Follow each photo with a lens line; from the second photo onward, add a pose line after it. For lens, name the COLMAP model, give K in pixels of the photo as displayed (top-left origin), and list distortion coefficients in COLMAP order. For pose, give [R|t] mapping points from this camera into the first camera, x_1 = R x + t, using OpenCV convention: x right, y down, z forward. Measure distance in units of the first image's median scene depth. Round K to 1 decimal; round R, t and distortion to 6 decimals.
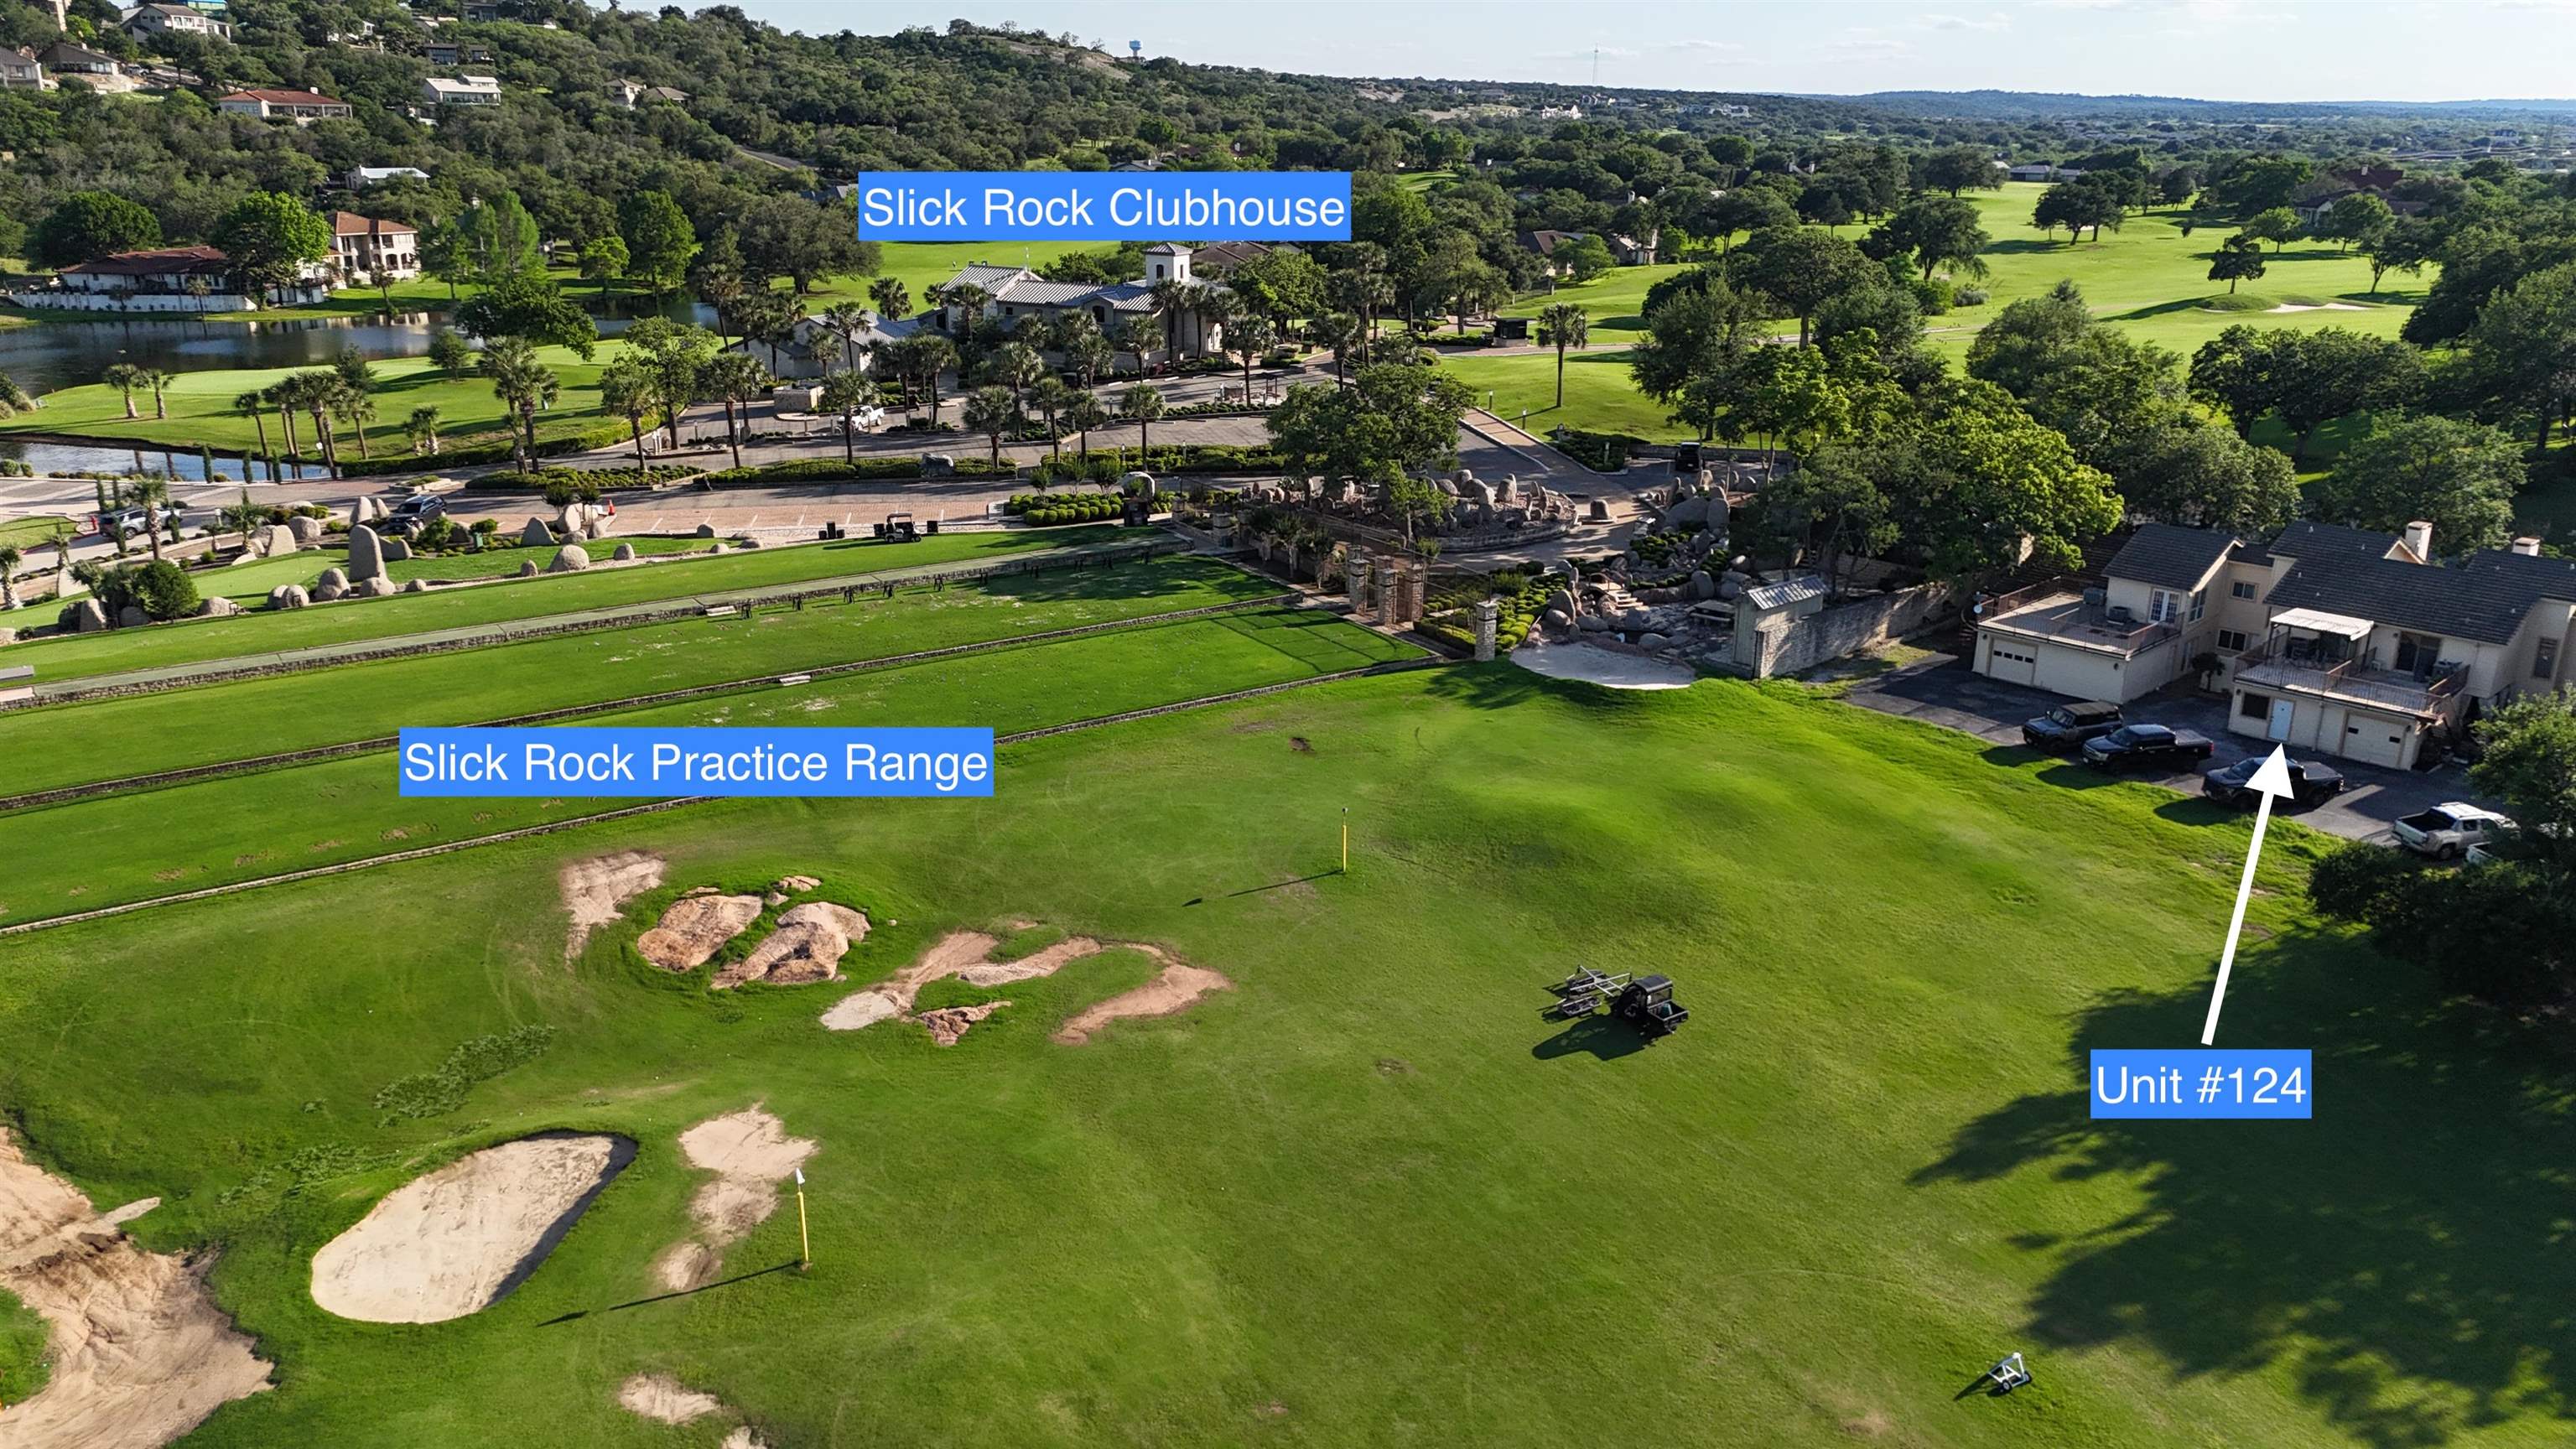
lens RADIAL K [[1874.1, 0, 1288.0], [0, 1874.1, 724.5], [0, 0, 1]] dist [0.057316, -0.050169]
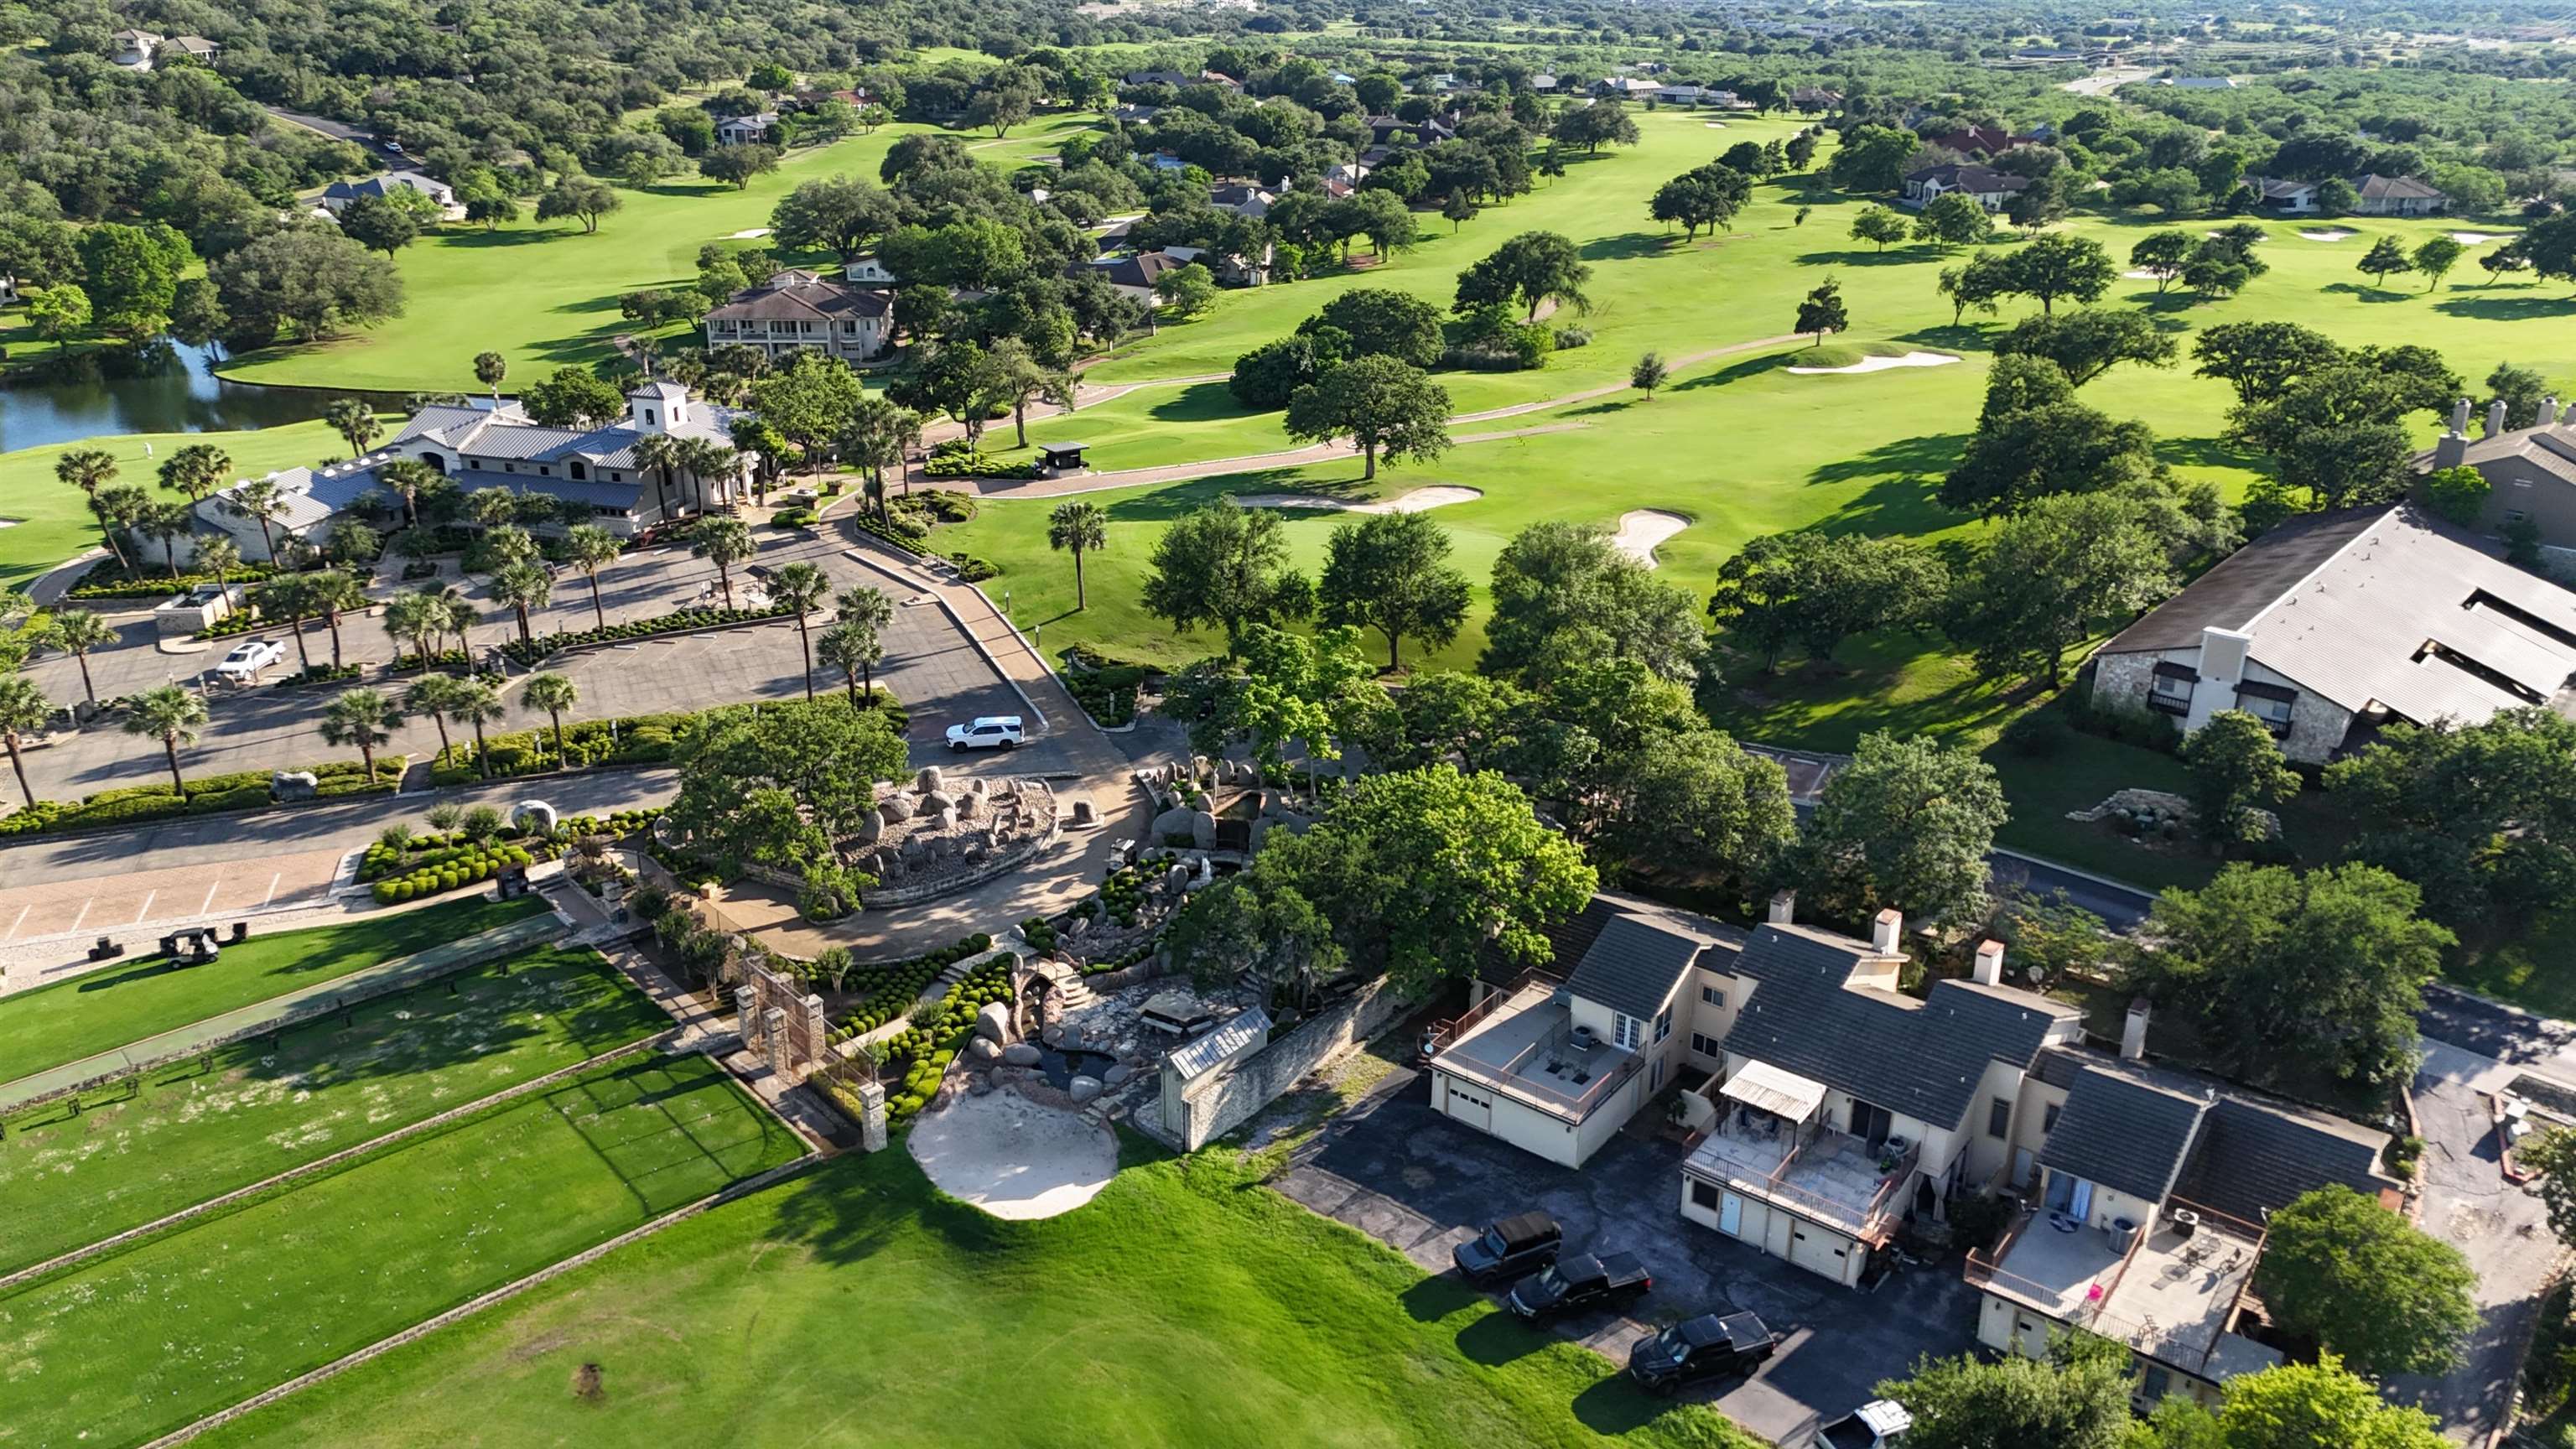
lens RADIAL K [[1874.1, 0, 1288.0], [0, 1874.1, 724.5], [0, 0, 1]] dist [0.057316, -0.050169]
pose [[0.988045, -0.056672, 0.143374, 0.091844], [0.047504, 0.996650, 0.066580, -0.140399], [-0.146667, -0.058973, 0.987426, 0.071921]]
